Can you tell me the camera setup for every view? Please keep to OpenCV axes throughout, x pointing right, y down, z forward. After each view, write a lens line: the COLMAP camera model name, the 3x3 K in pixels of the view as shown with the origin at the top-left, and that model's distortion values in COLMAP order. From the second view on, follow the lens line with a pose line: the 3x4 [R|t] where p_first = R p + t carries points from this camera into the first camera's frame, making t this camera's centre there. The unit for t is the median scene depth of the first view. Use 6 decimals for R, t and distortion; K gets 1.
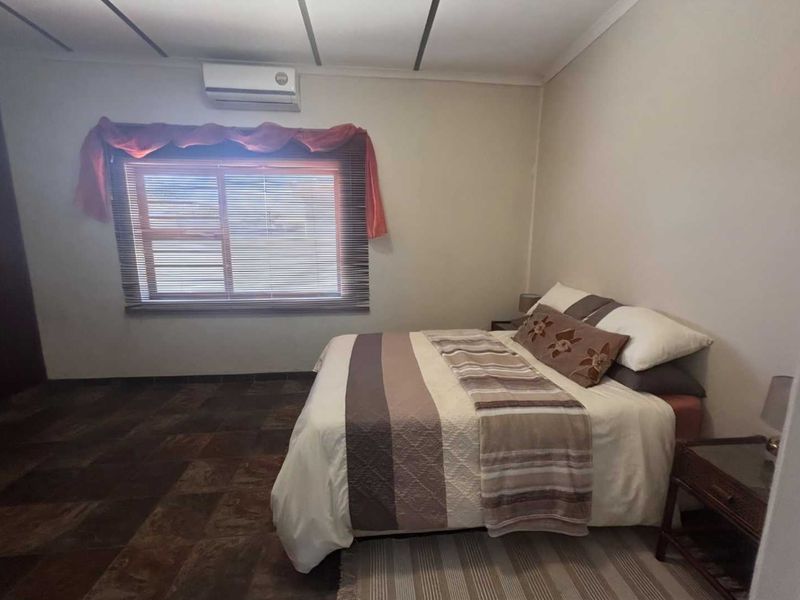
lens RADIAL K [[330.4, 0, 400.4], [0, 330.4, 302.2], [0, 0, 1]] dist [0.001863, 0.000357]
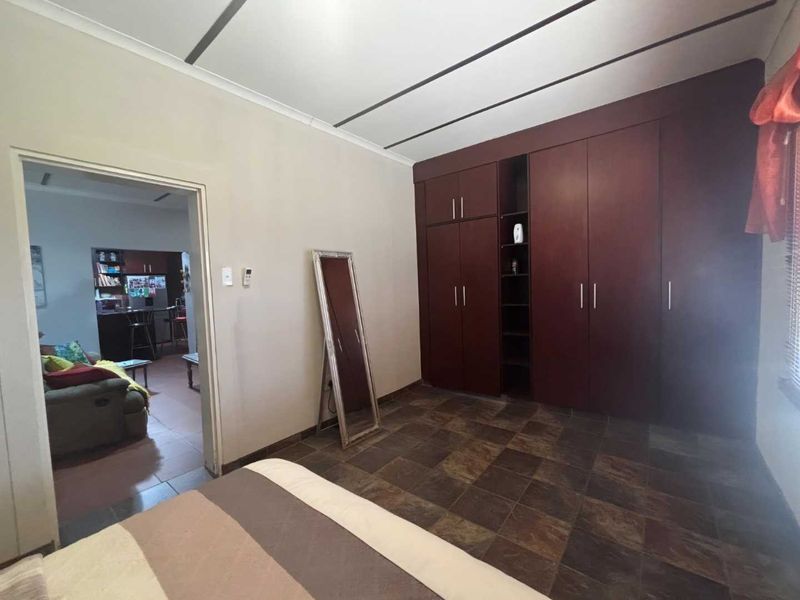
lens RADIAL K [[330.4, 0, 400.4], [0, 330.4, 302.2], [0, 0, 1]] dist [0.001863, 0.000357]
pose [[-0.700770, 0.062106, -0.710679, 0.135698], [-0.094988, 0.979210, 0.179237, -0.268044], [0.707035, 0.193109, -0.680302, 1.443251]]
